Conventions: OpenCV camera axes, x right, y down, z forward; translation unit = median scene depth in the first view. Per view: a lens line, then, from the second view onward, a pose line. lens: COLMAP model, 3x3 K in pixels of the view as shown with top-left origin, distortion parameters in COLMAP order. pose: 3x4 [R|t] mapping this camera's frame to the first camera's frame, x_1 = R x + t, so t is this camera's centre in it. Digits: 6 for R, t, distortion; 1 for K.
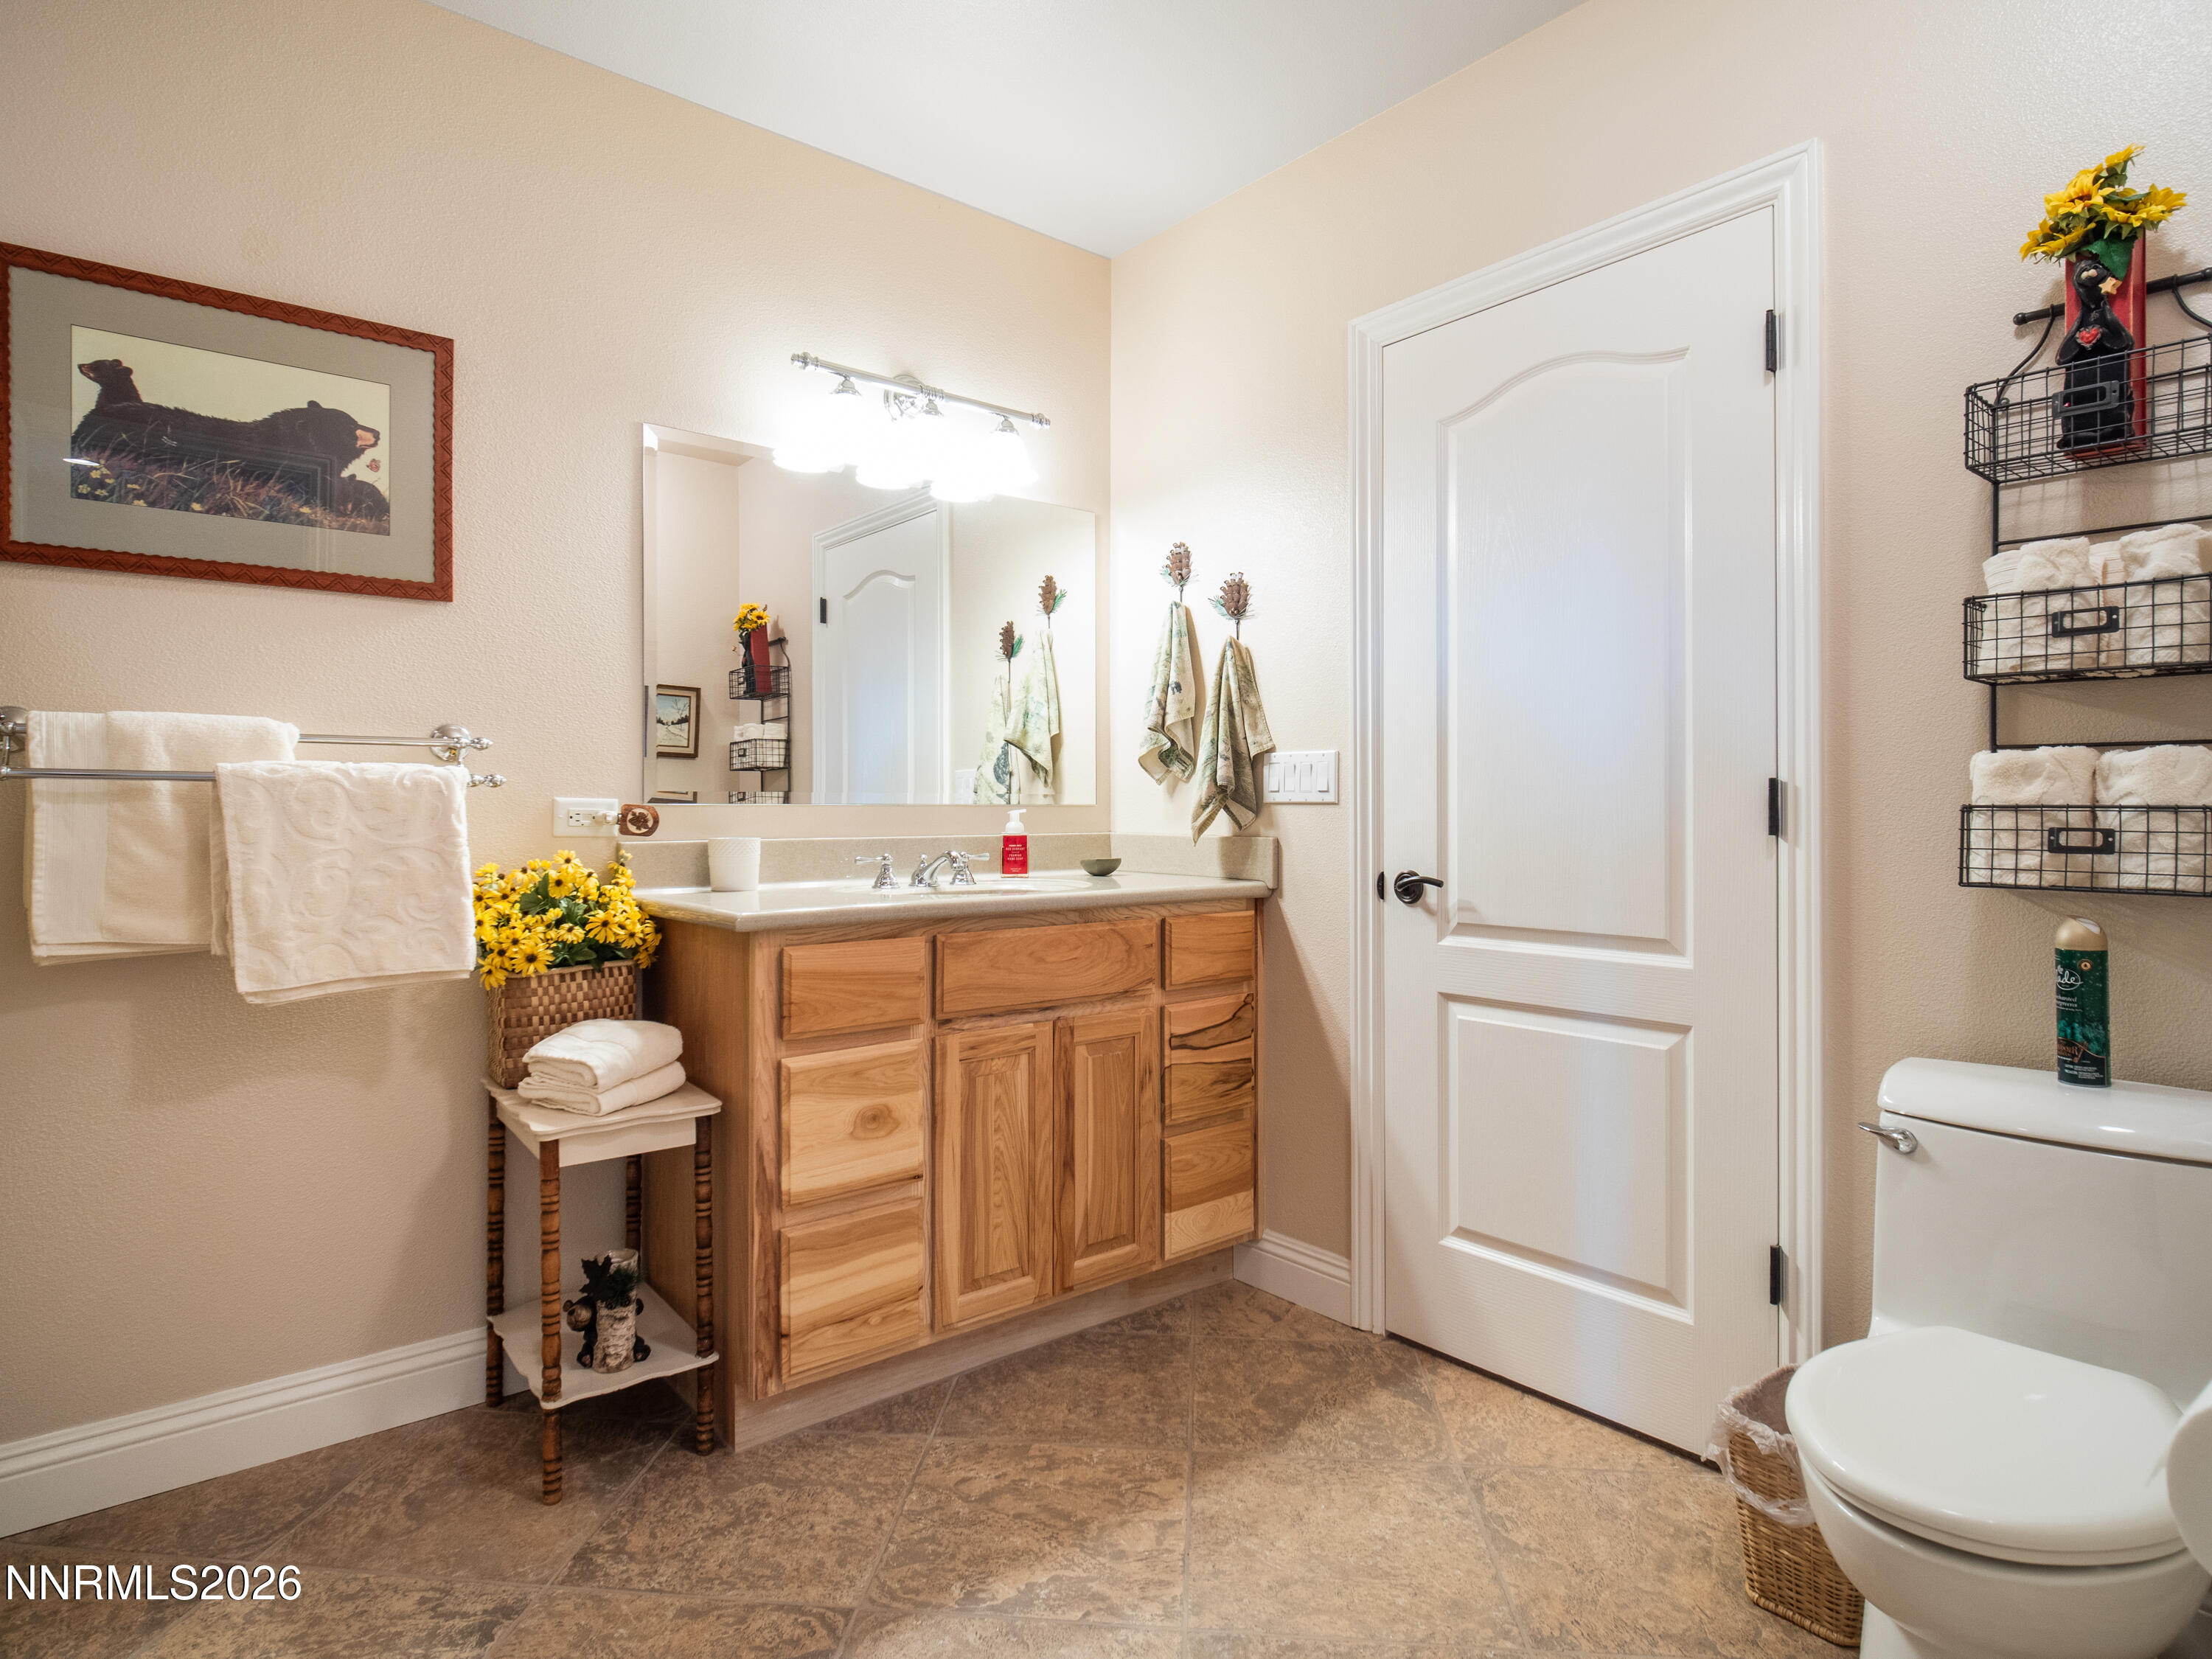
lens RADIAL K [[1212.8, 0, 1105.1], [0, 1212.8, 817.7], [0, 0, 1]] dist [-0.000590, -0.001560]
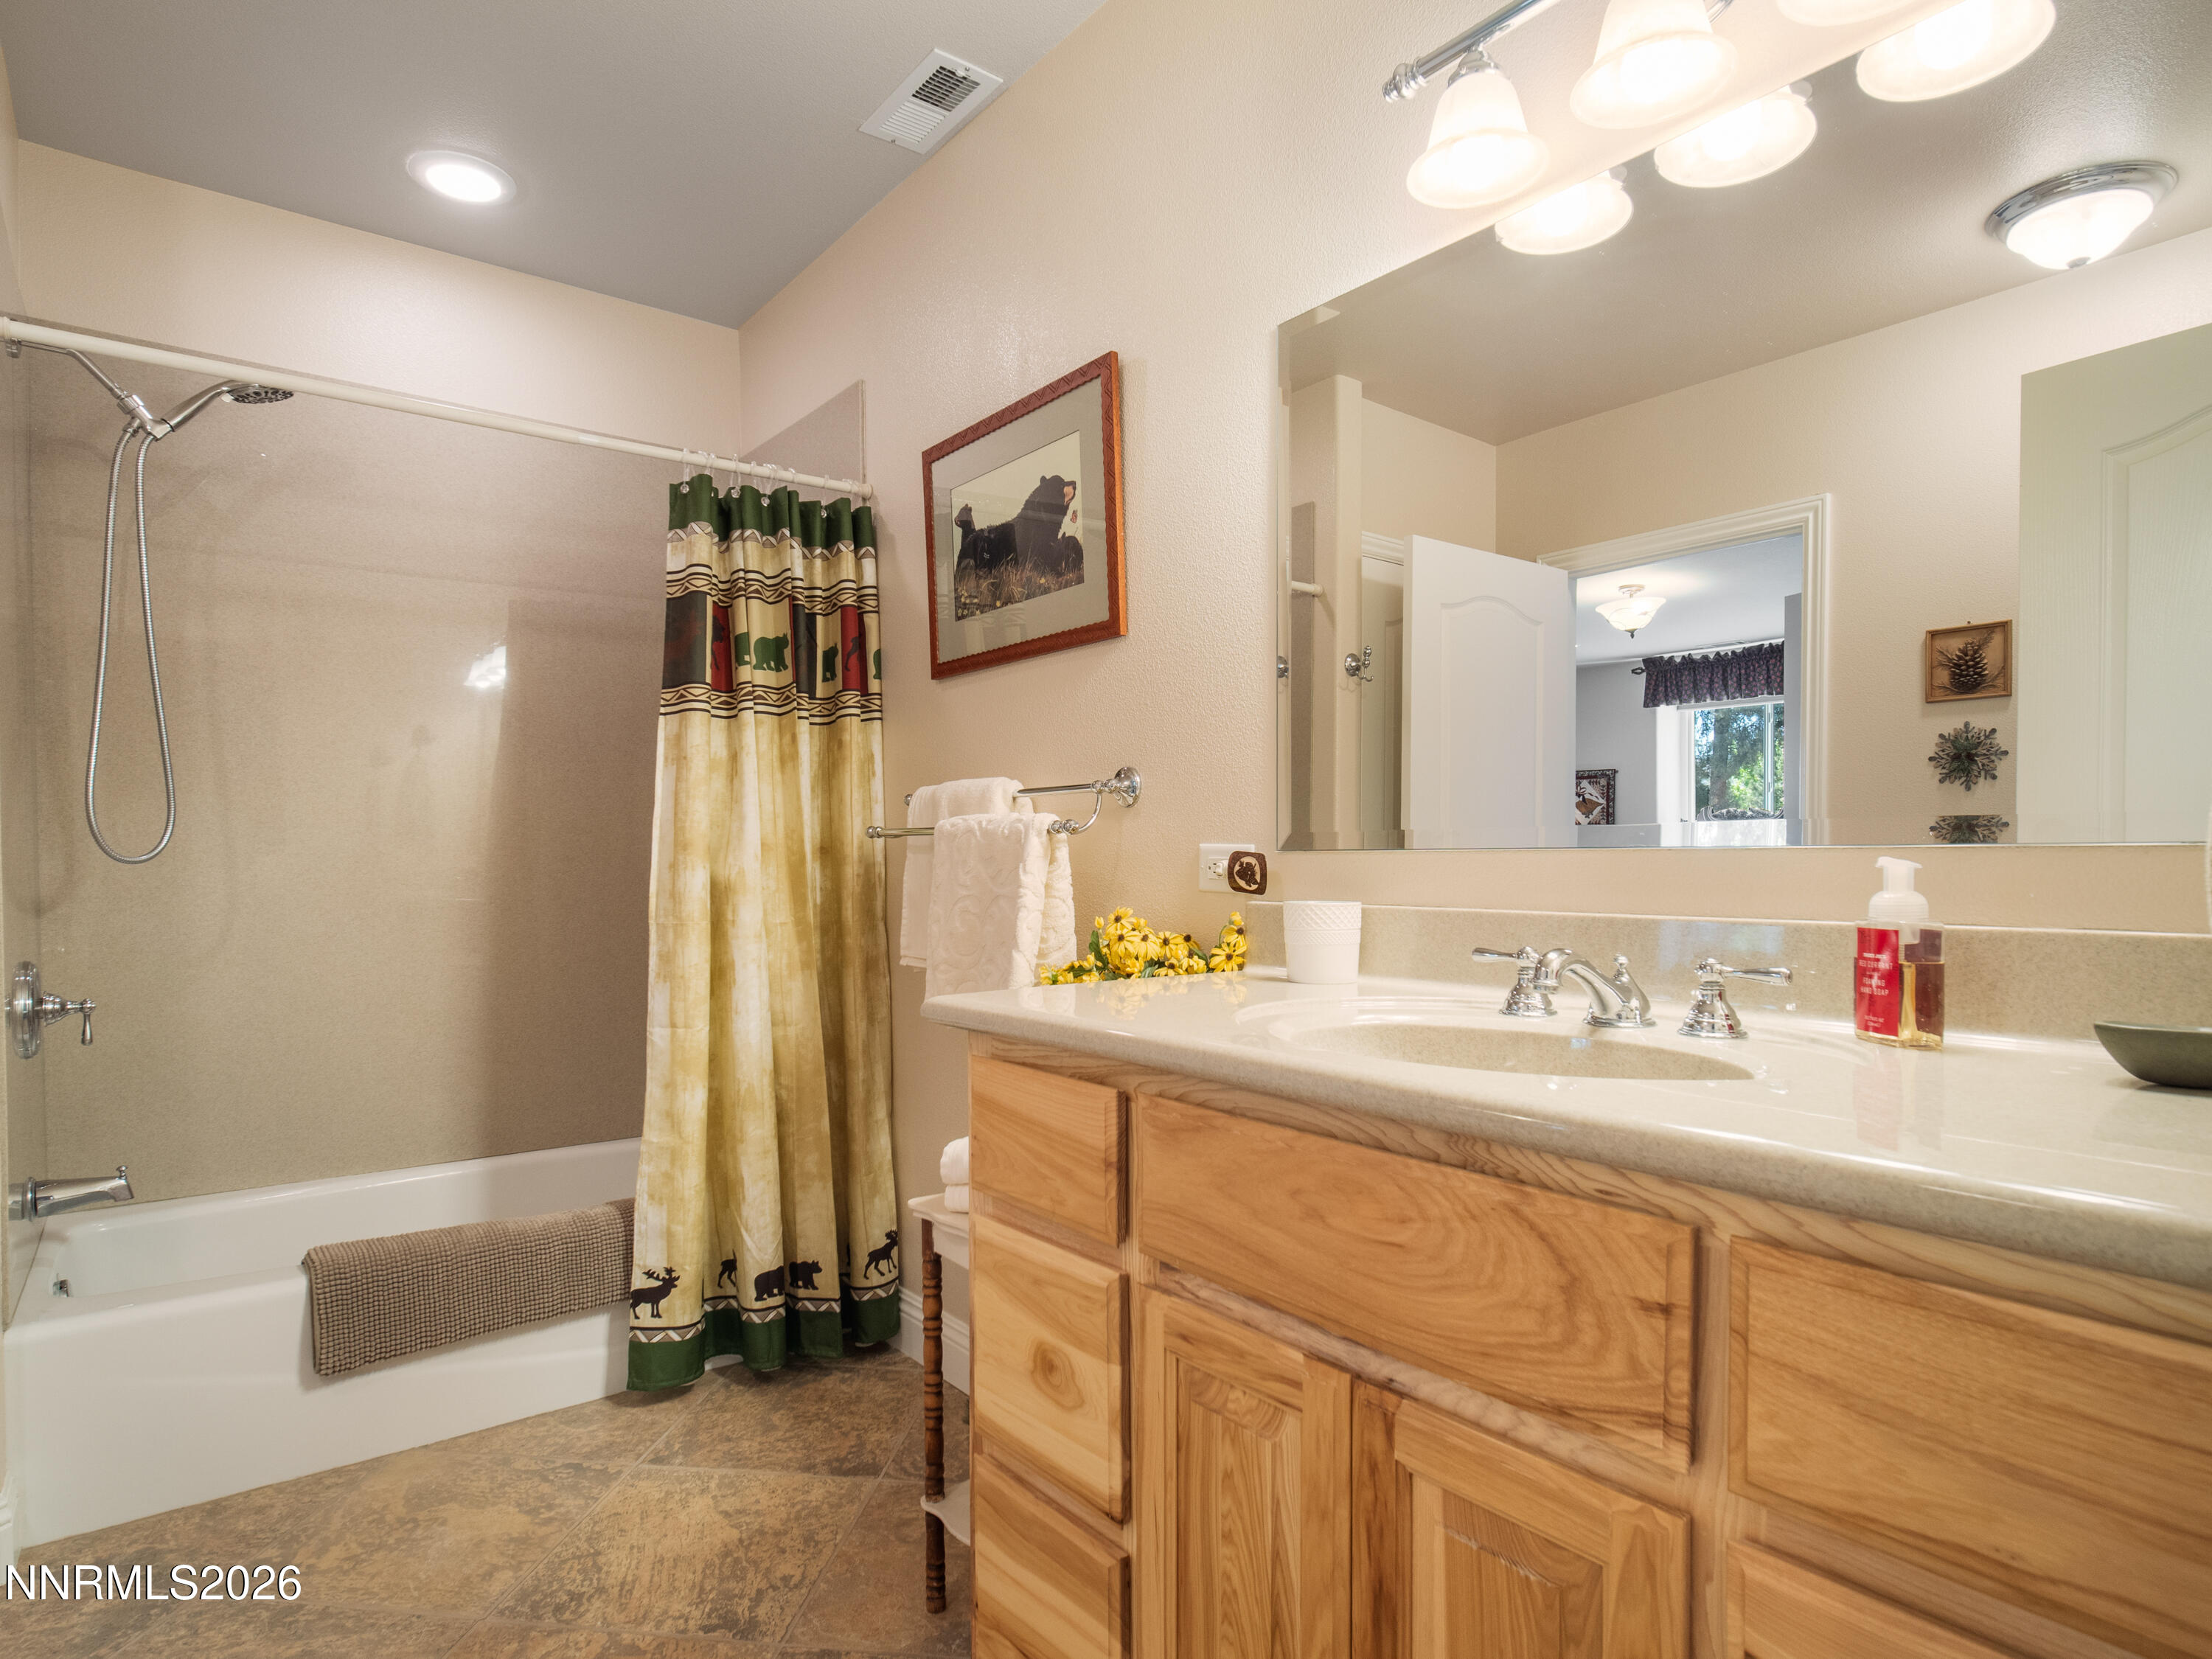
lens RADIAL K [[1212.8, 0, 1102.4], [0, 1212.8, 892.1], [0, 0, 1]] dist [-0.000590, -0.001560]
pose [[-0.028281, 0.026617, -0.999246, 0.402174], [-0.006789, 0.999617, 0.026819, -0.005881], [0.999577, 0.007542, -0.028089, 1.027829]]
